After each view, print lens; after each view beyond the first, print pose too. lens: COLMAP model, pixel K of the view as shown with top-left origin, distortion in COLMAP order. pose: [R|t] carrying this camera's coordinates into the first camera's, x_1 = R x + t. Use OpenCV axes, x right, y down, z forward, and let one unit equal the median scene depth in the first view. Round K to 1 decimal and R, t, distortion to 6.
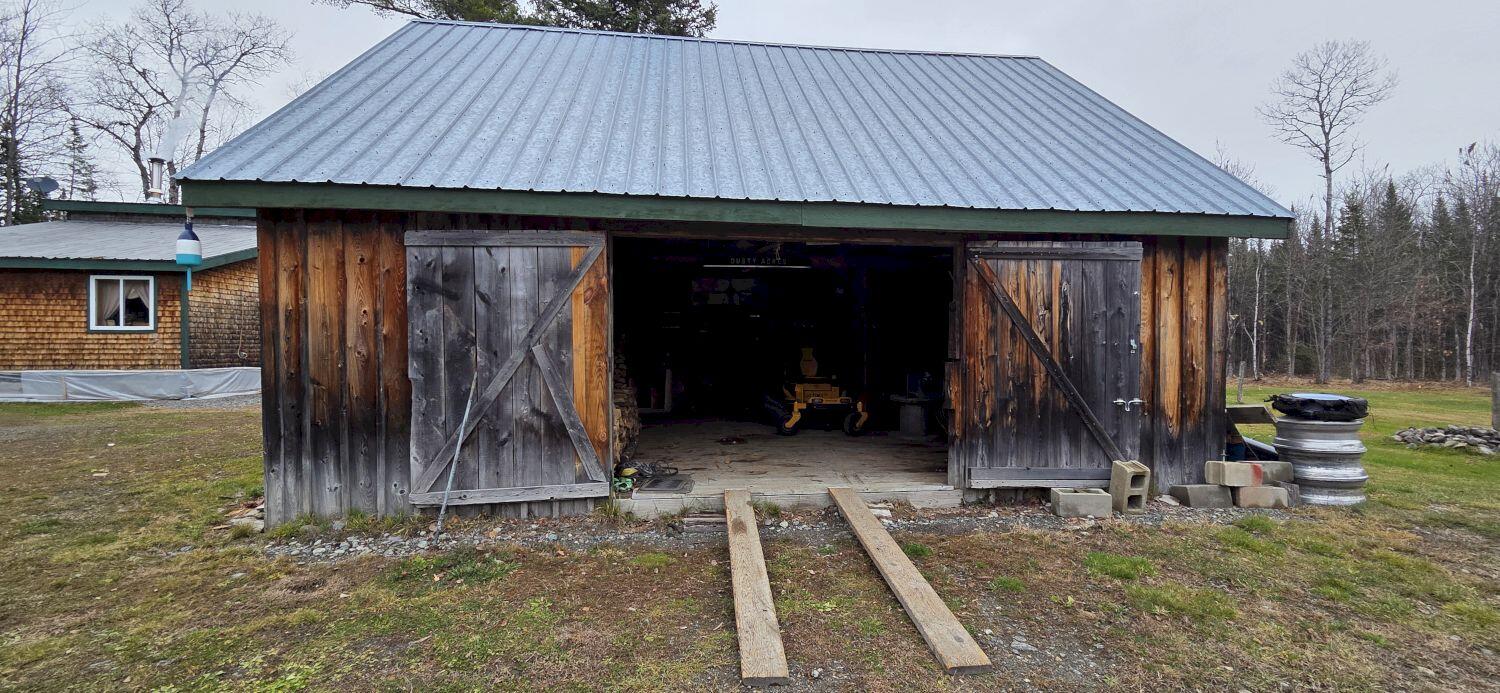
lens RADIAL K [[610.2, 0, 749.2], [0, 610.2, 345.1], [0, 0, 1]] dist [0.000126, 0.000064]
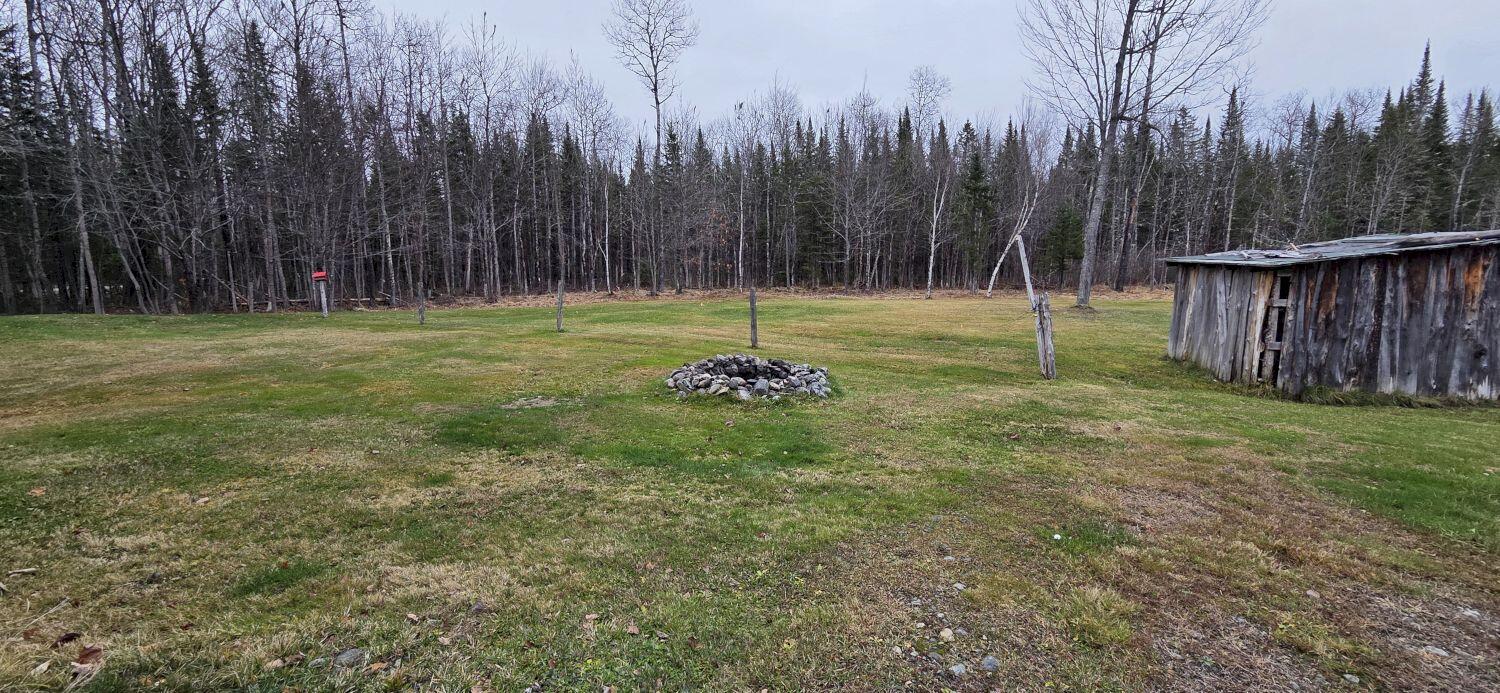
lens RADIAL K [[610.2, 0, 750.0], [0, 610.2, 349.5], [0, 0, 1]] dist [0.000126, 0.000064]
pose [[0.638708, -0.117634, 0.760404, 0.160901], [0.009870, 0.989416, 0.144772, 0.000848], [-0.769386, -0.084962, 0.633109, 0.130229]]
